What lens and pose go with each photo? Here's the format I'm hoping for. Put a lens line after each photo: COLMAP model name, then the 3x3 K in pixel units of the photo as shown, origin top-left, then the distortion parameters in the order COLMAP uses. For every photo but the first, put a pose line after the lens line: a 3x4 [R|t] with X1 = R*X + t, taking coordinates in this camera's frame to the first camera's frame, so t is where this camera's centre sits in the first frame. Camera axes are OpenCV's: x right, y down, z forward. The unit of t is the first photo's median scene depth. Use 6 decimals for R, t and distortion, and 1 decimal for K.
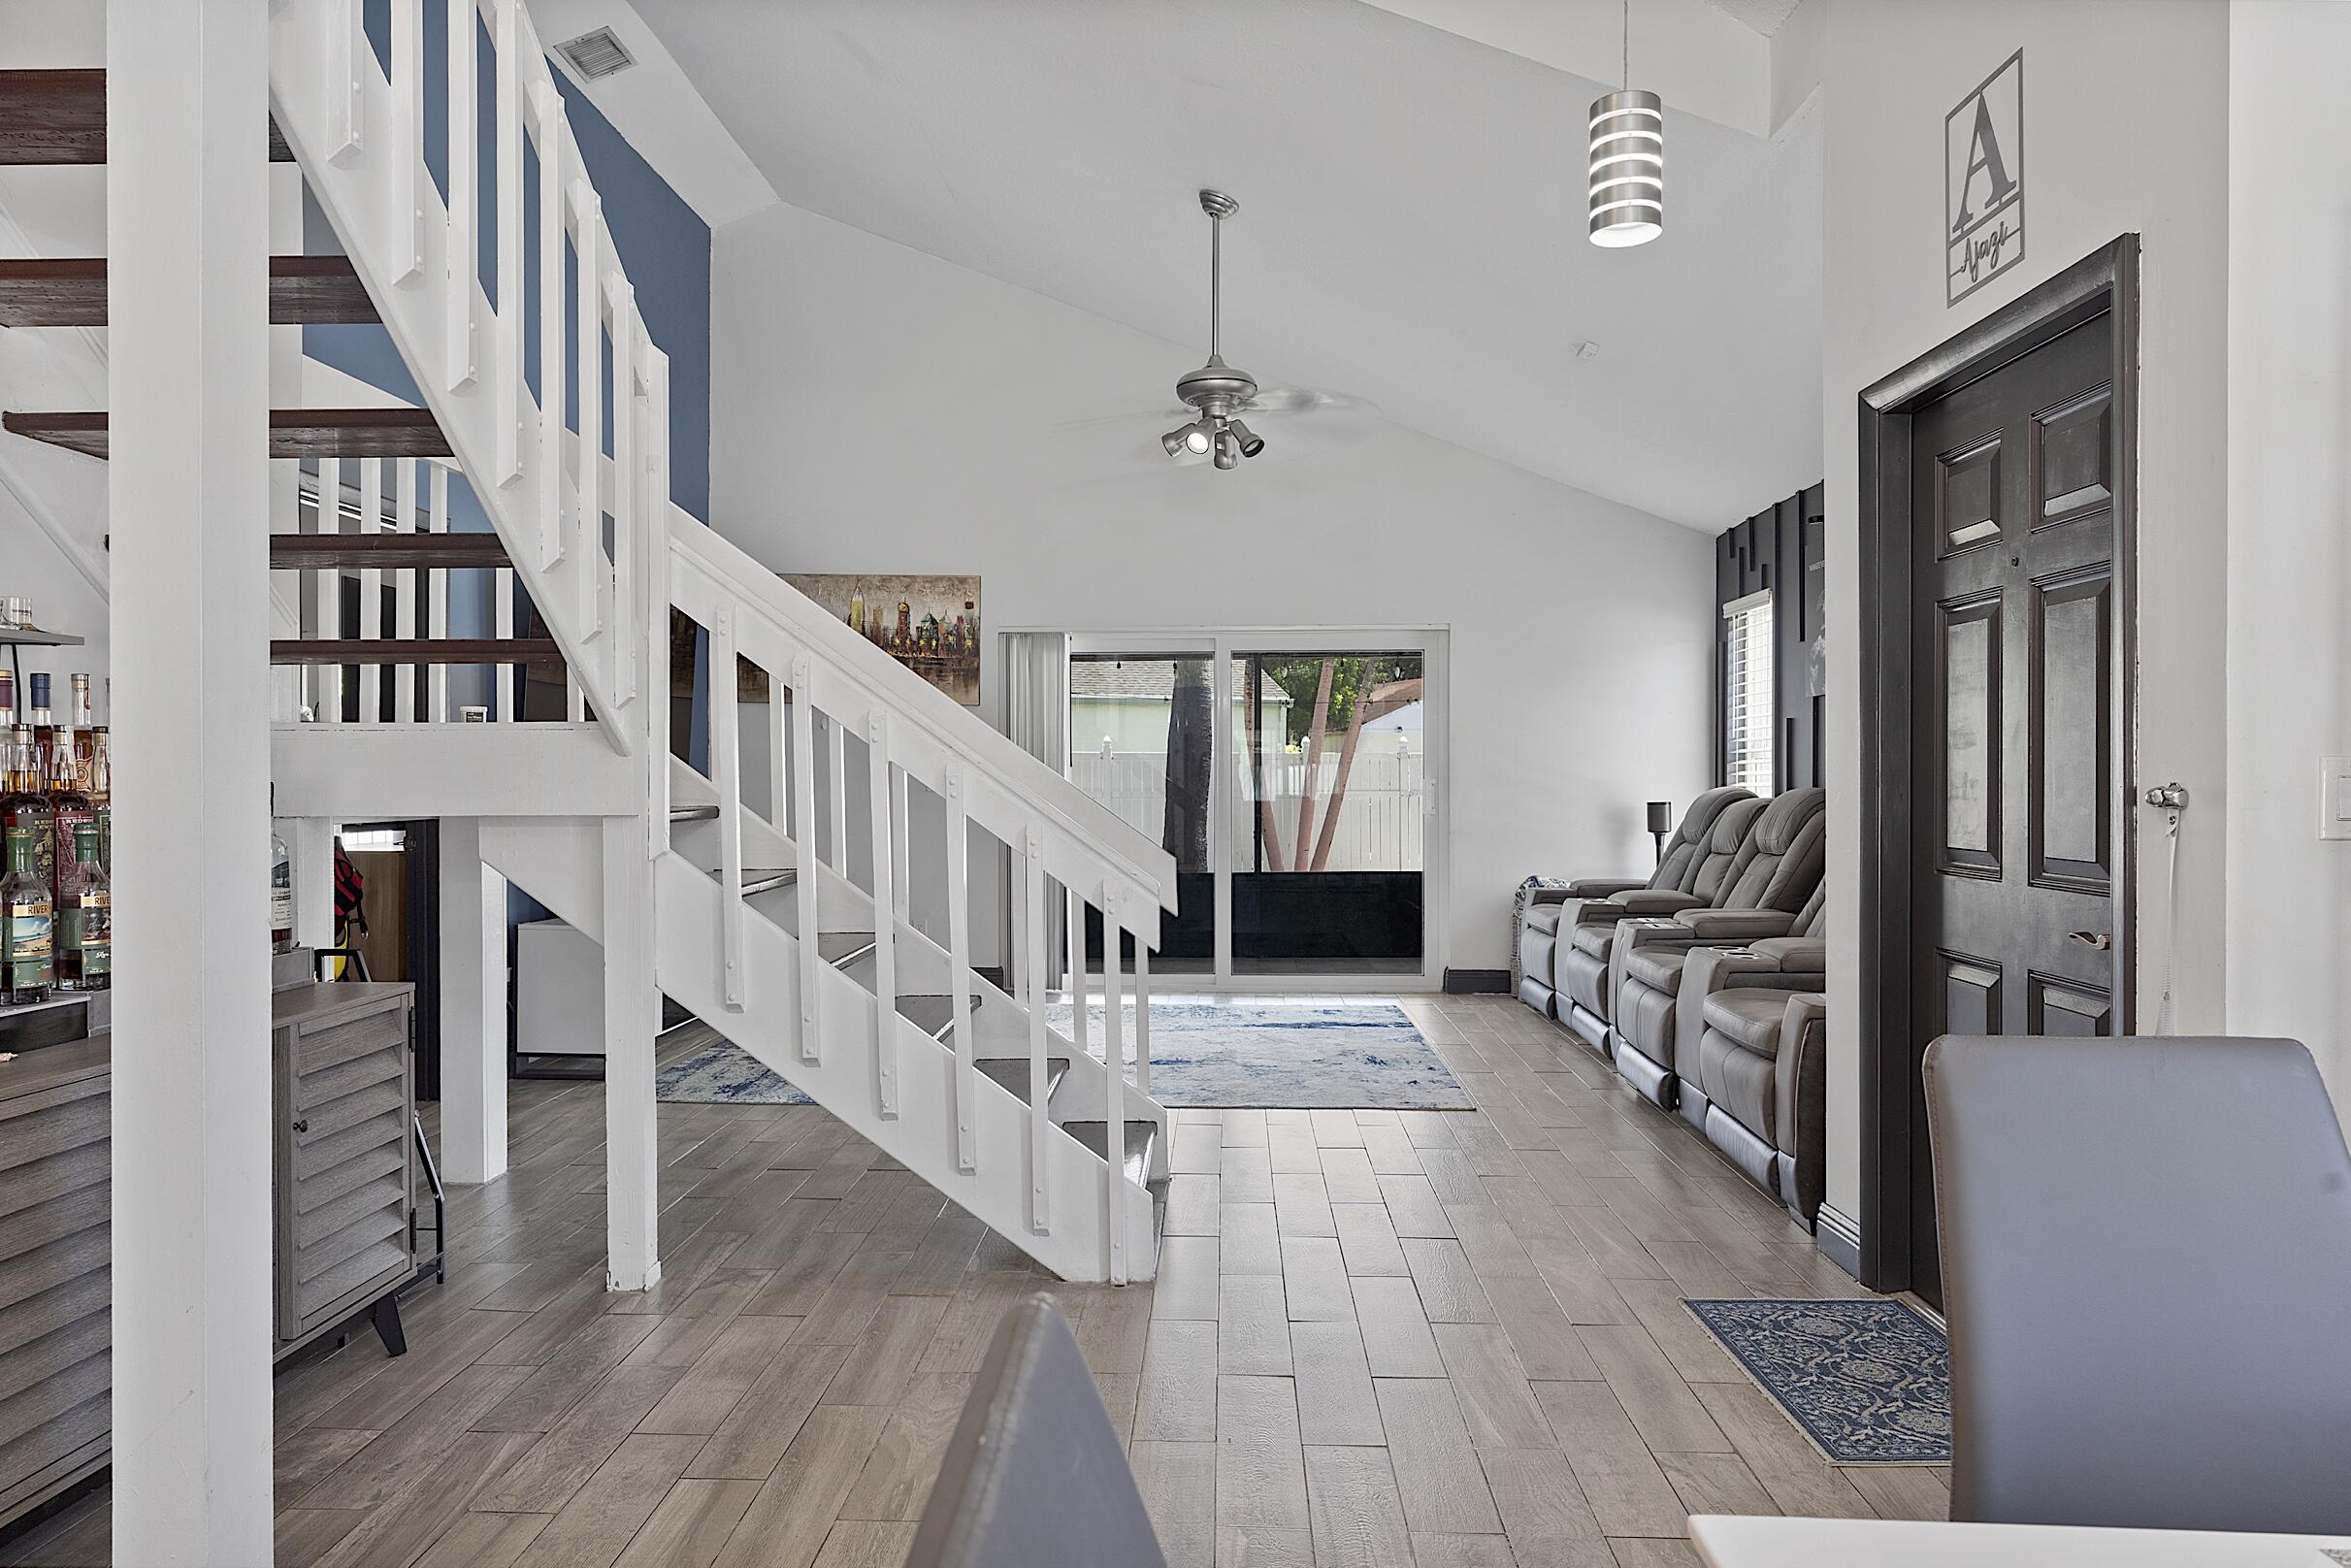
lens RADIAL K [[1494.5, 0, 1175.5], [0, 1494.5, 784.0], [0, 0, 1]] dist [0.002563, 0.000472]
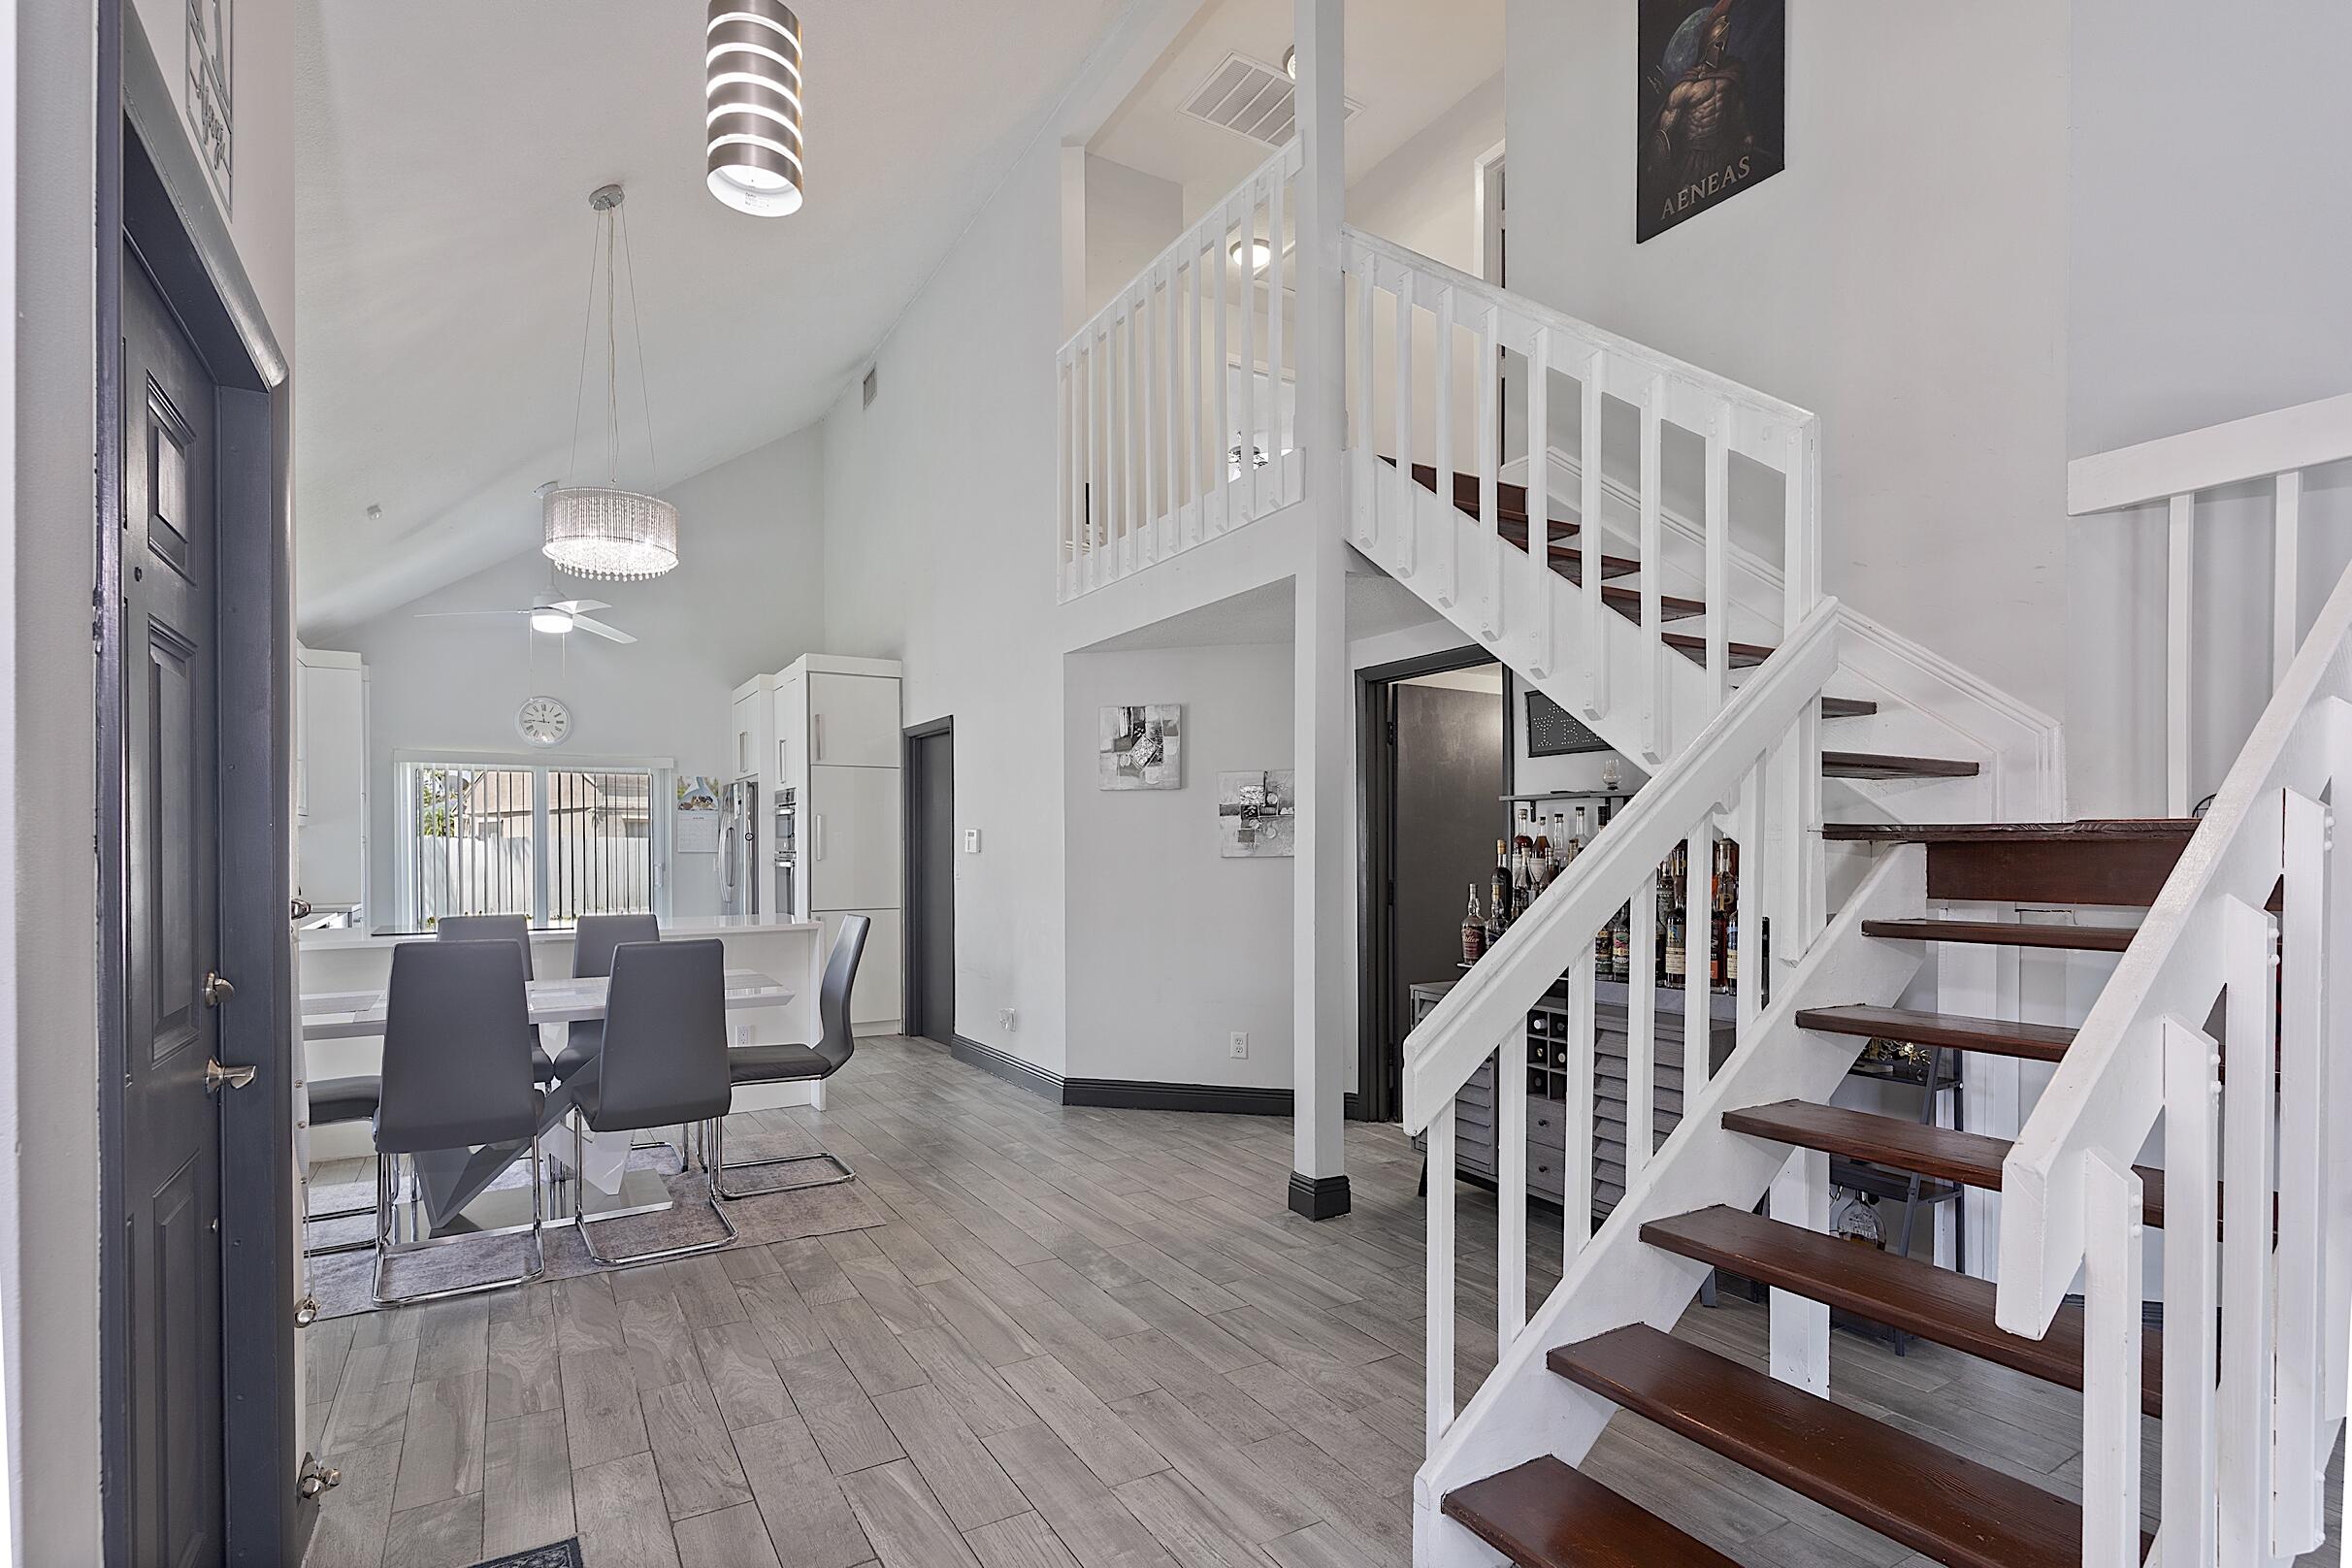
lens RADIAL K [[1139.7, 0, 1147.1], [0, 1139.7, 850.6], [0, 0, 1]] dist [0.000339, 0.000069]
pose [[-0.849416, 0.006572, -0.527683, 0.165585], [-0.000320, 0.999916, 0.012967, -0.013944], [0.527724, 0.011183, -0.849342, 0.603451]]
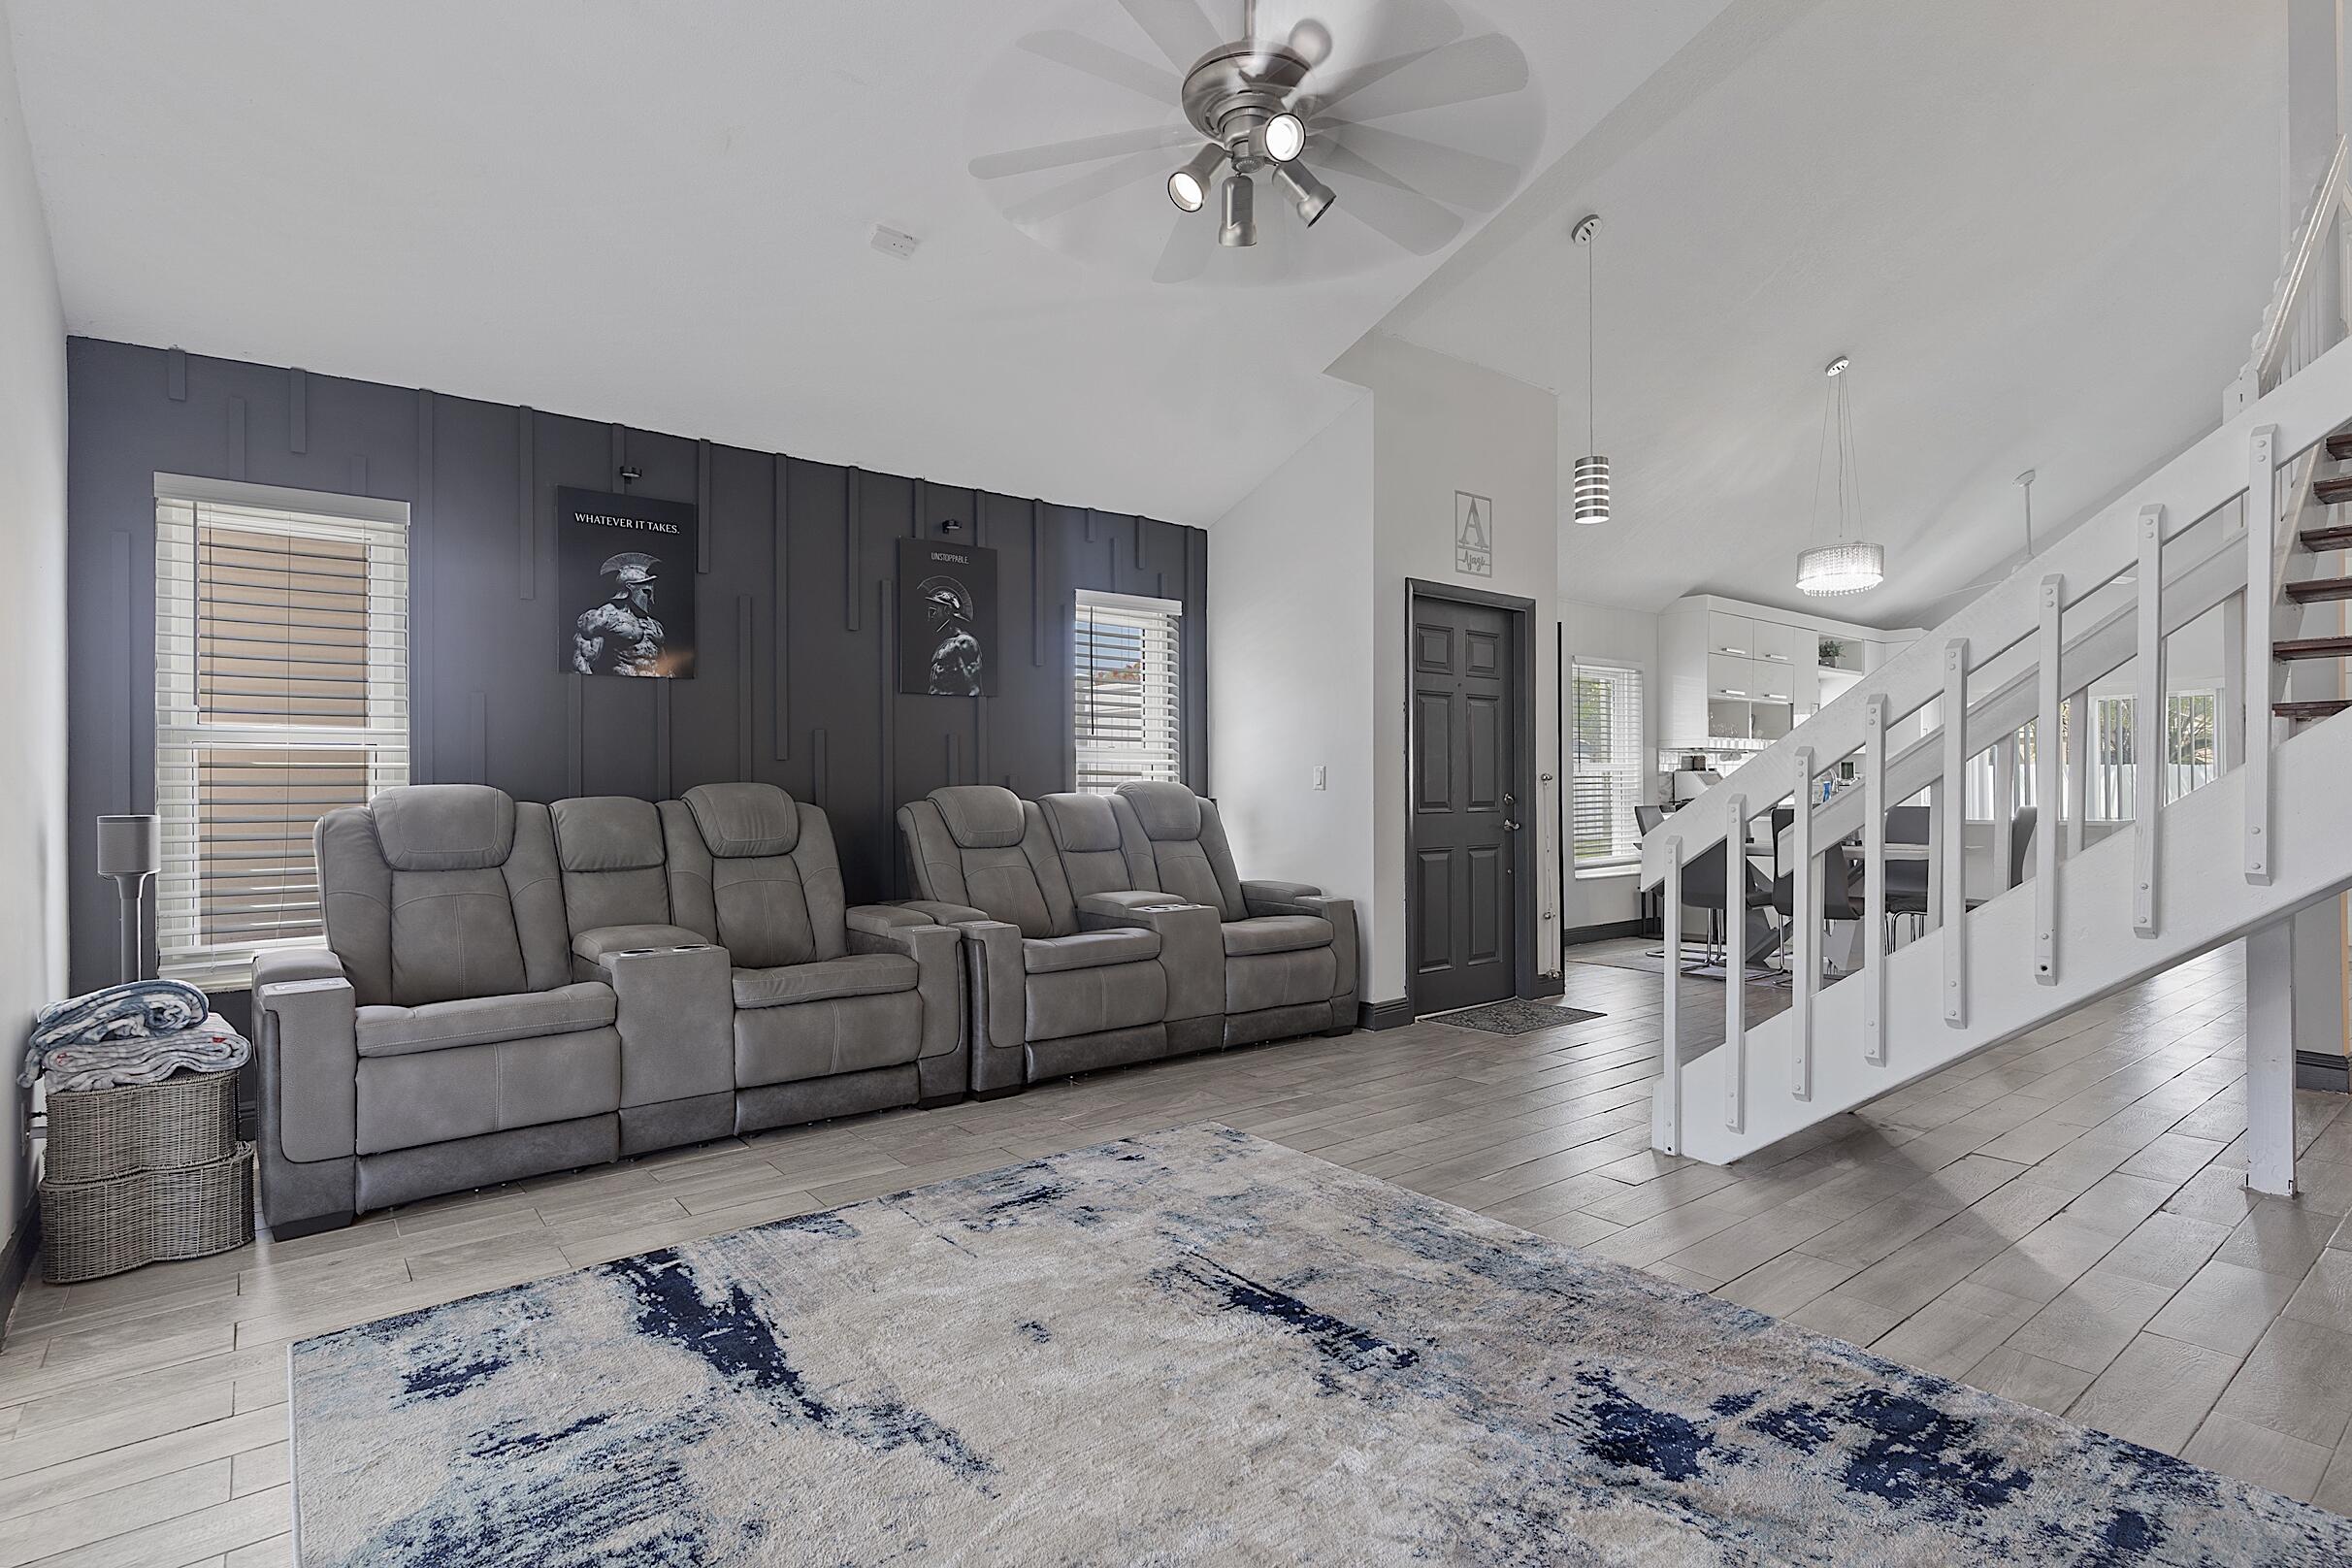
lens RADIAL K [[1153.8, 0, 1149.6], [0, 1153.8, 783.7], [0, 0, 1]] dist [0.002984, 0.001892]
pose [[-0.638056, 0.007866, 0.769949, -0.214519], [0.010713, 0.999942, -0.001338, 0.004771], [-0.769915, 0.007395, -0.638104, 0.962110]]
